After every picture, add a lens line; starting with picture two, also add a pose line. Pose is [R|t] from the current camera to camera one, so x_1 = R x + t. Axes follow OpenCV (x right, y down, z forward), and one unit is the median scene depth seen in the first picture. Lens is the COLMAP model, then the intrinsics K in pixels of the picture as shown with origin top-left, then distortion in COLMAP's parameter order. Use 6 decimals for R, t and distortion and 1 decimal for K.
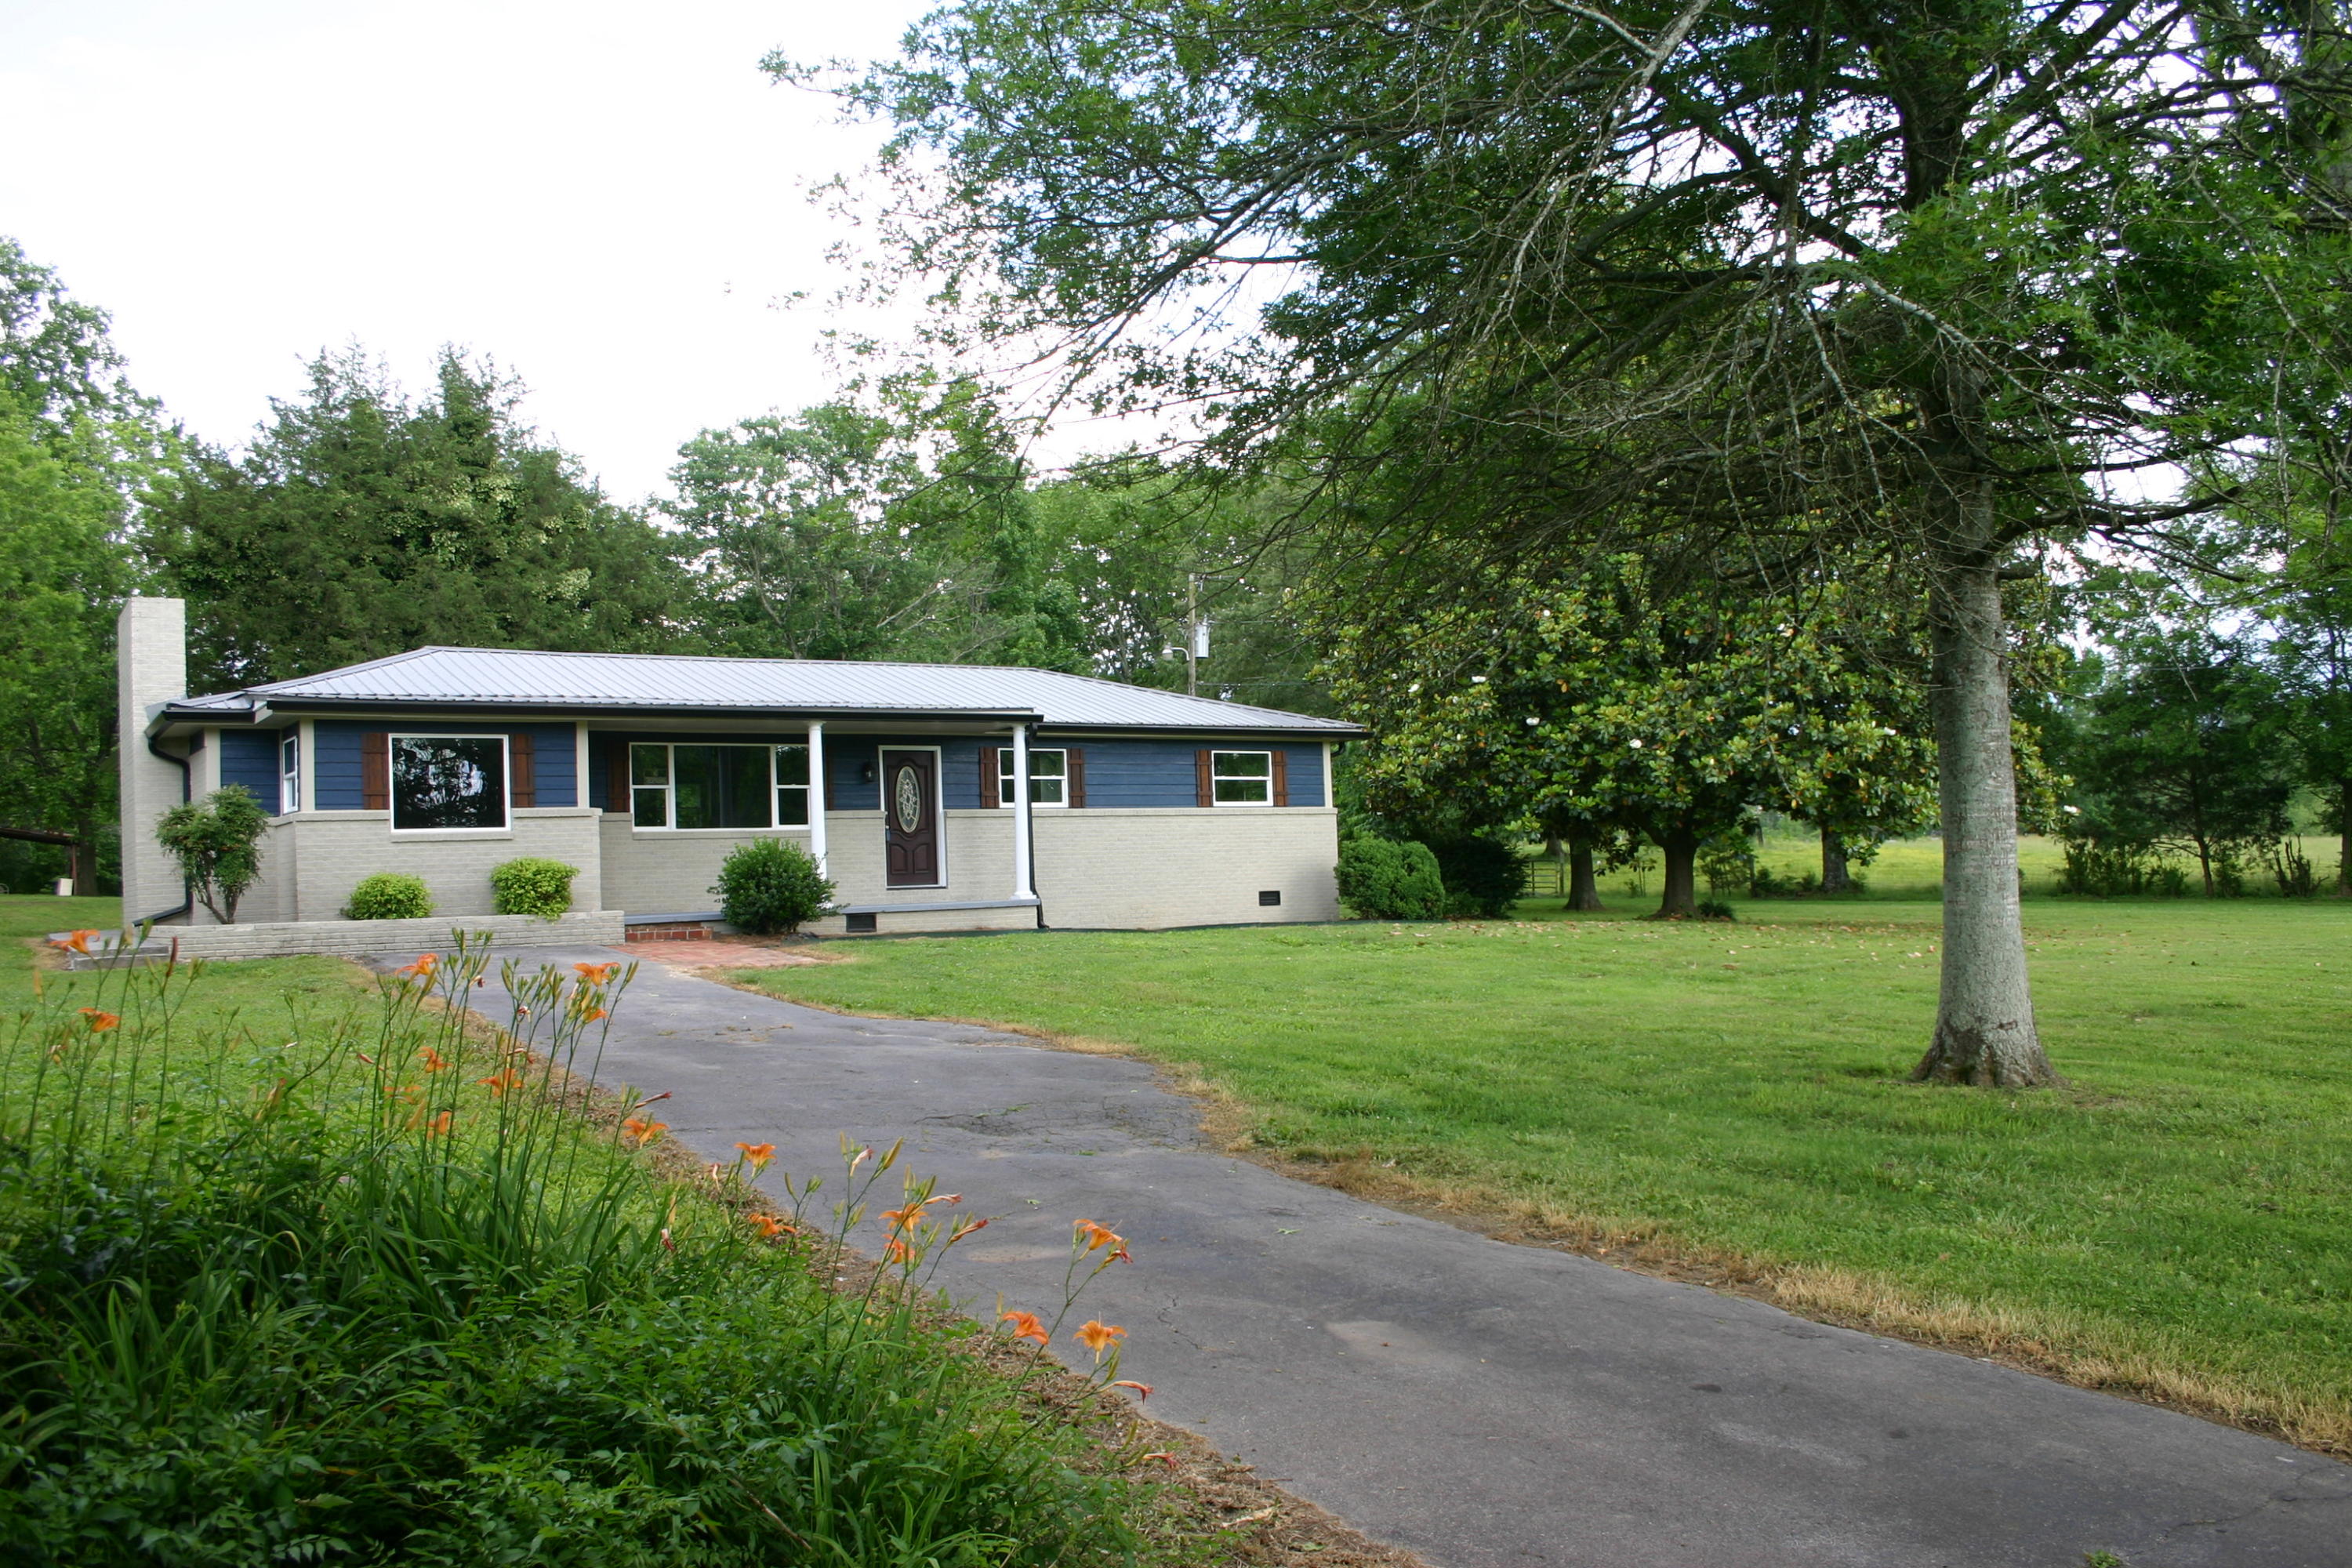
lens RADIAL K [[1963.4, 0, 1173.9], [0, 1963.4, 807.7], [0, 0, 1]] dist [-0.136582, 0.129786]
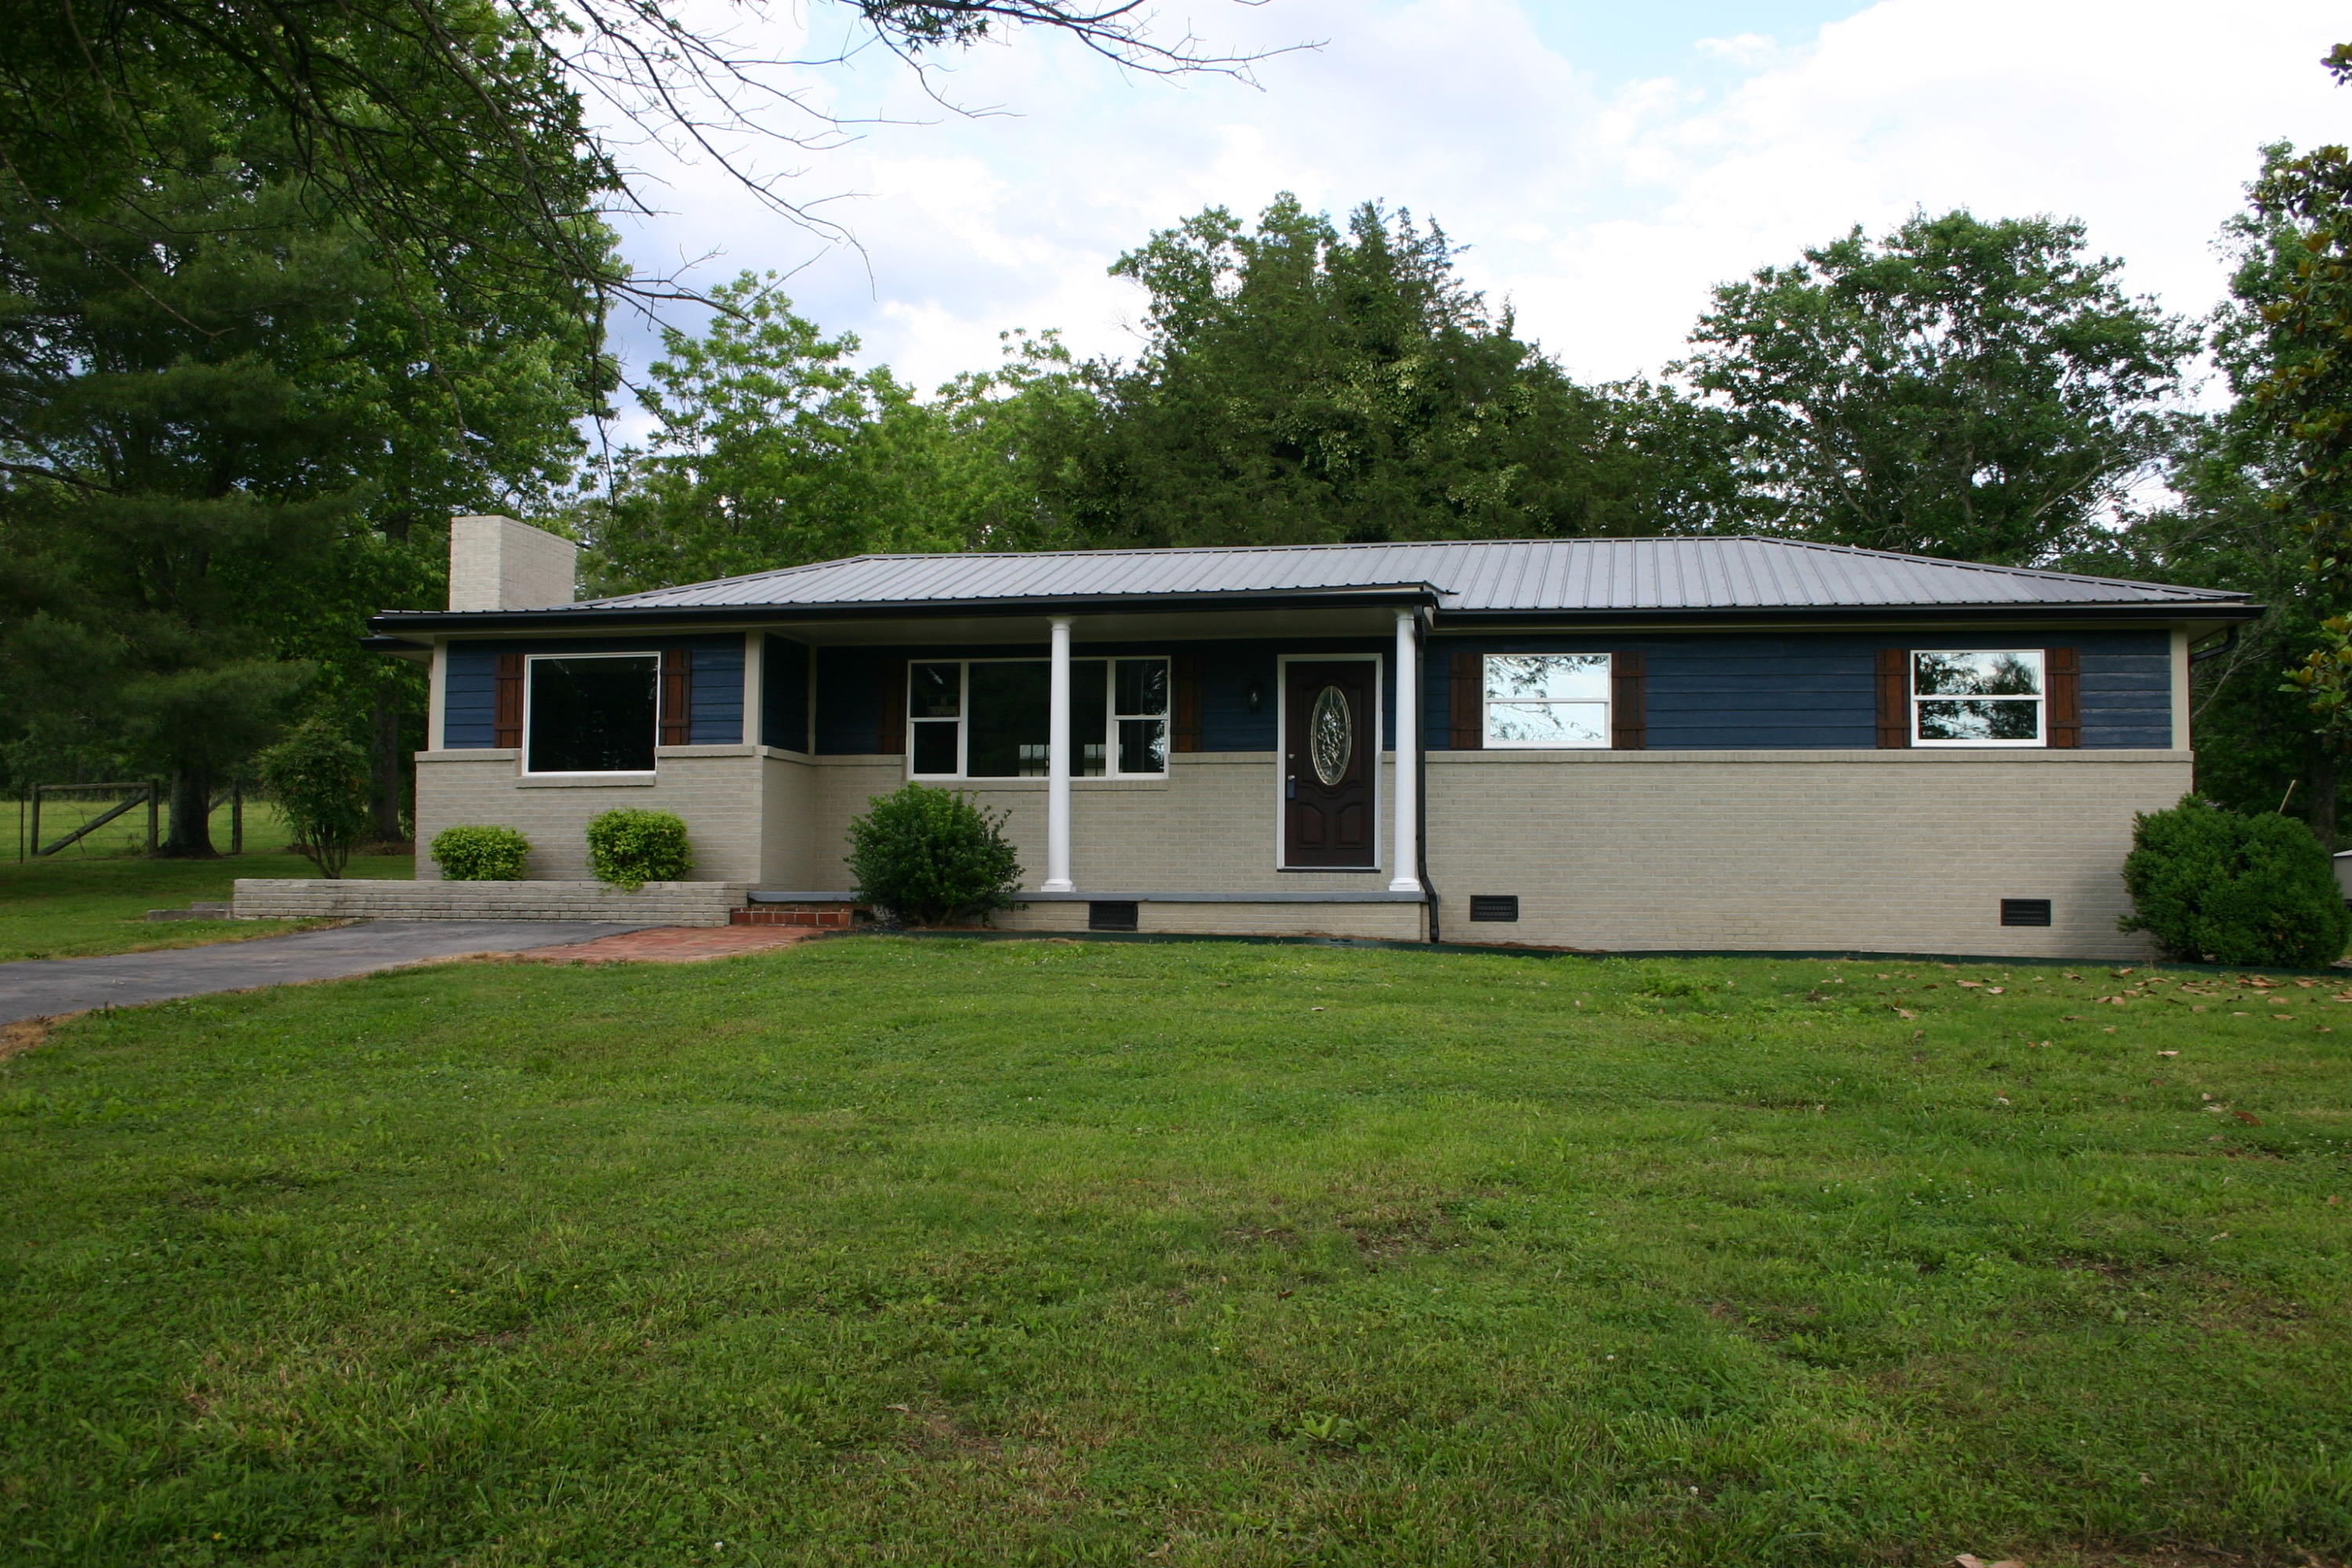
lens RADIAL K [[2219.2, 0, 1176.0], [0, 2219.2, 784.0], [0, 0, 1]] dist [-0.157894, 0.231778]
pose [[0.697739, -0.001063, -0.716351, 0.332622], [-0.005093, 0.999966, -0.006444, 0.015533], [0.716334, 0.008145, 0.697710, 0.412366]]
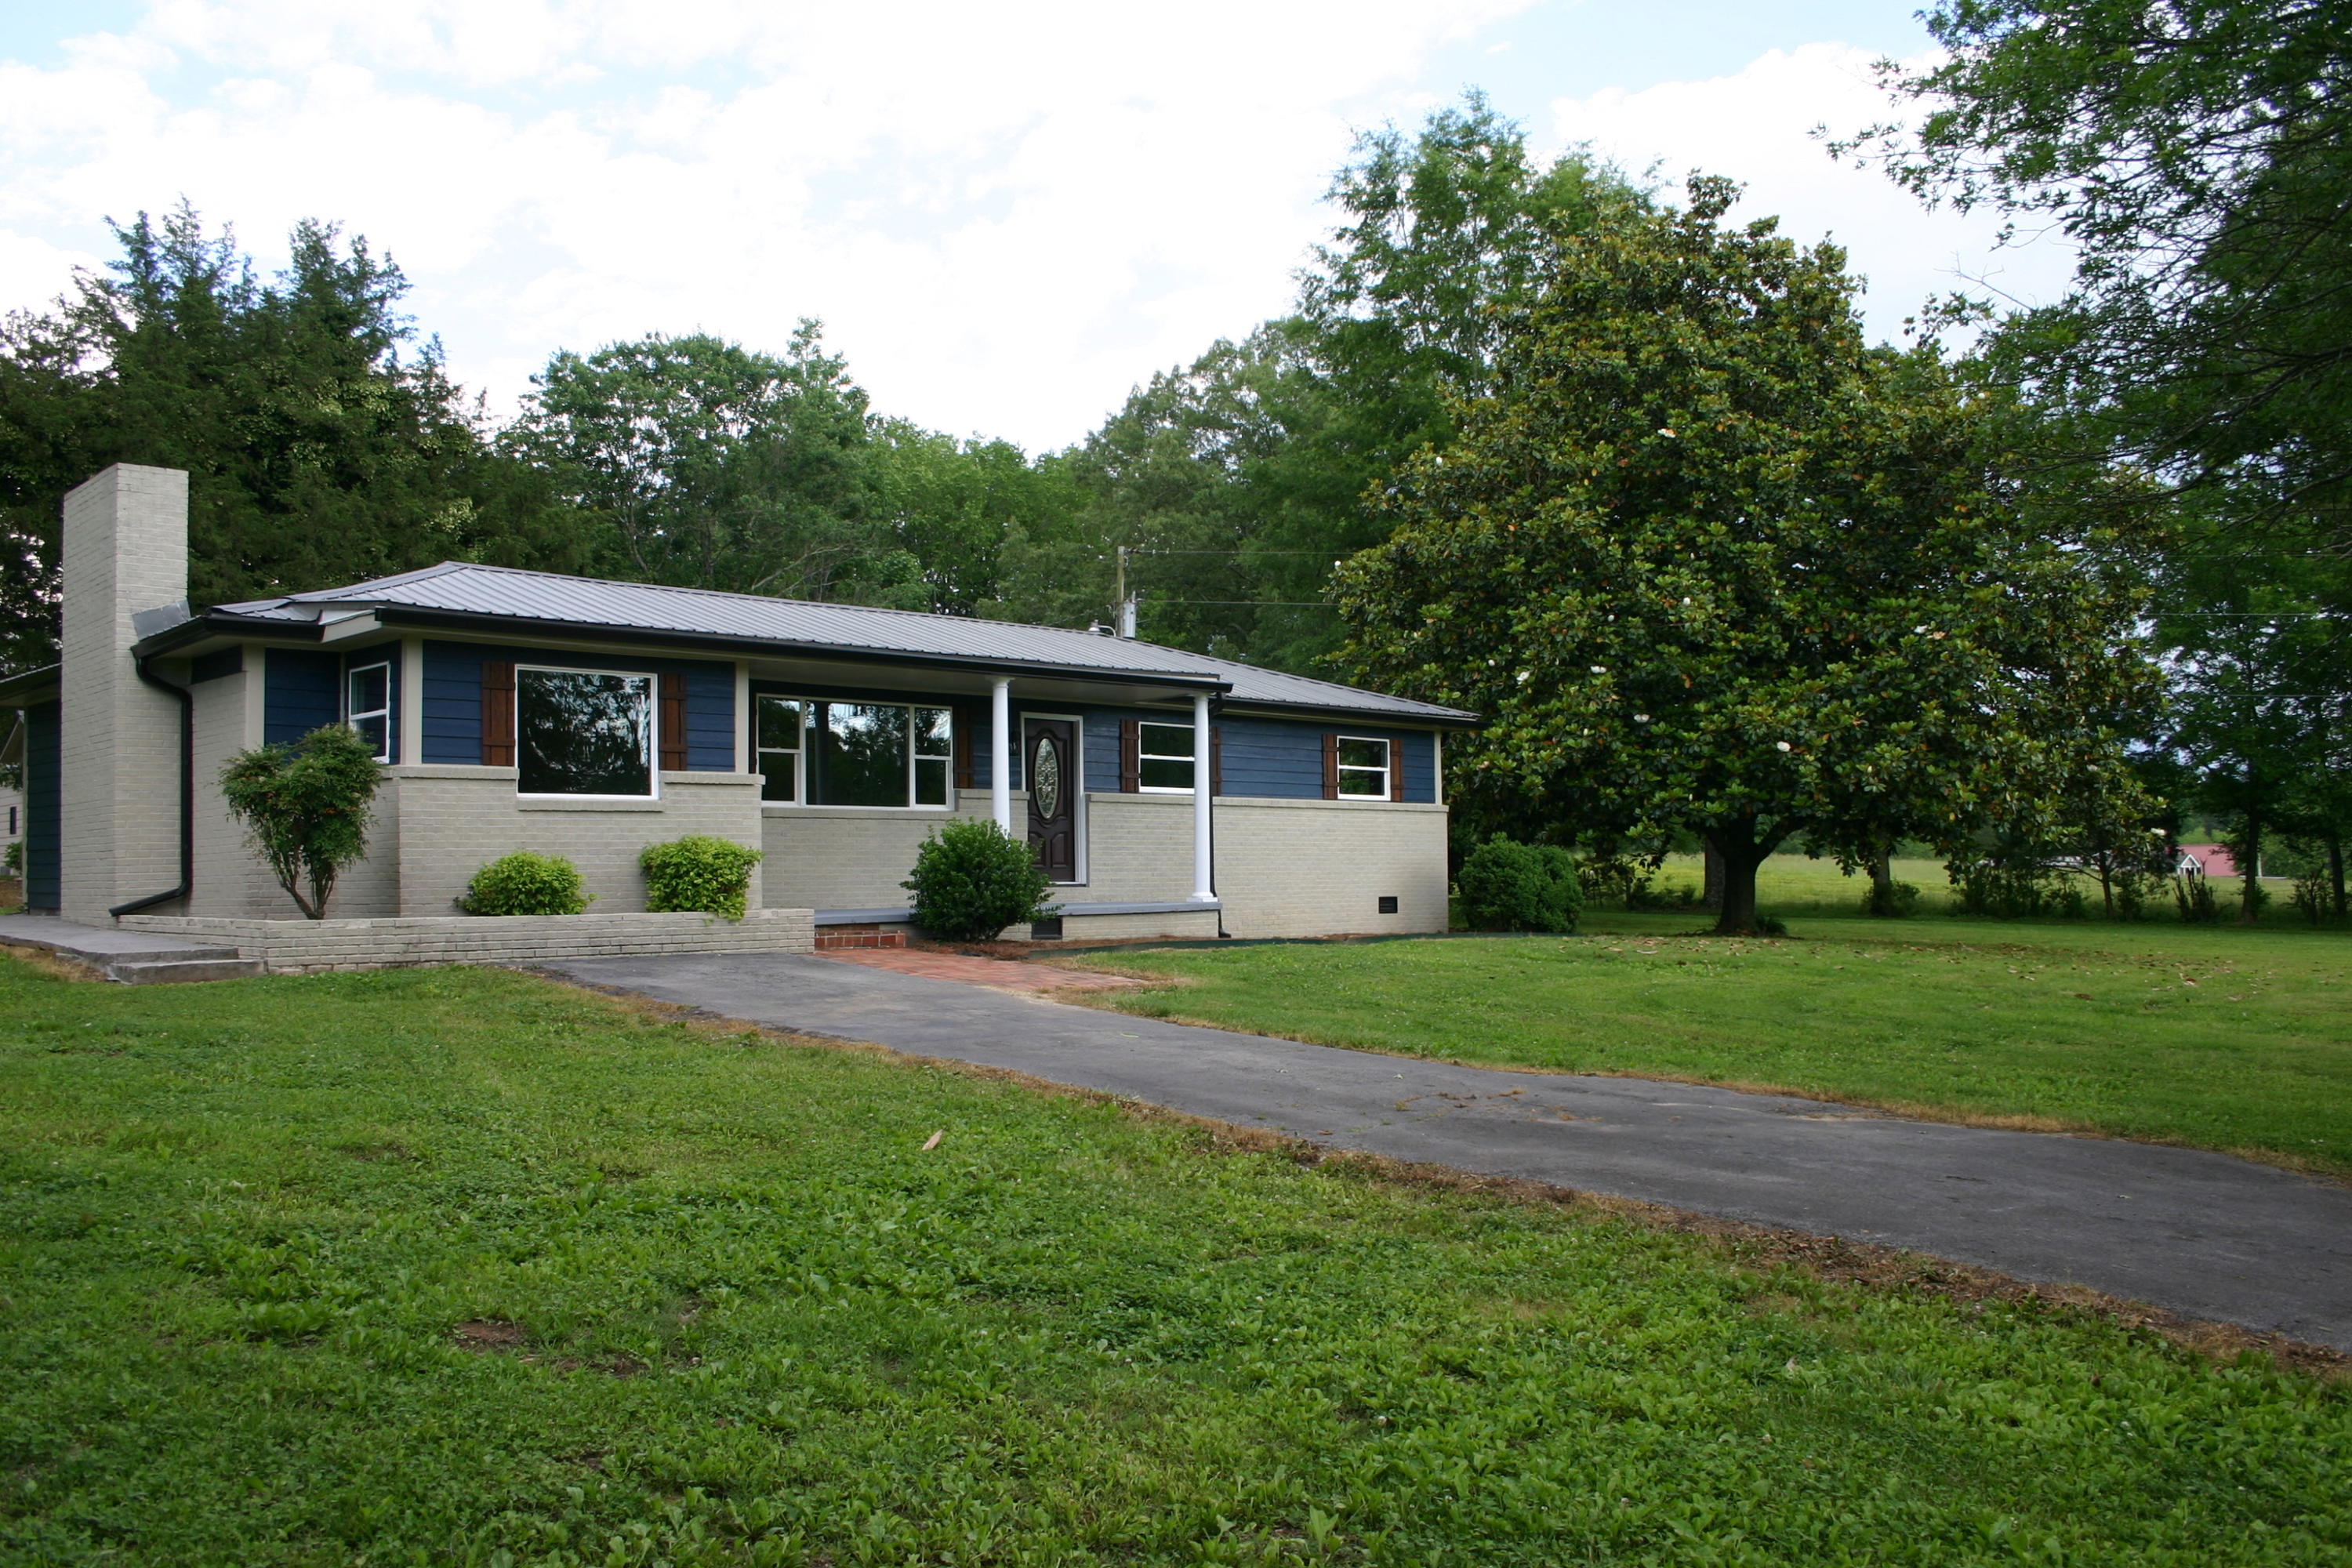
lens RADIAL K [[1916.7, 0, 1176.4], [0, 1916.7, 824.8], [0, 0, 1]] dist [-0.140315, 0.115470]
pose [[0.979824, 0.029991, 0.197600, -0.223901], [-0.031831, 0.999474, 0.006139, 0.008083], [-0.197312, -0.012305, 0.980263, 0.177621]]
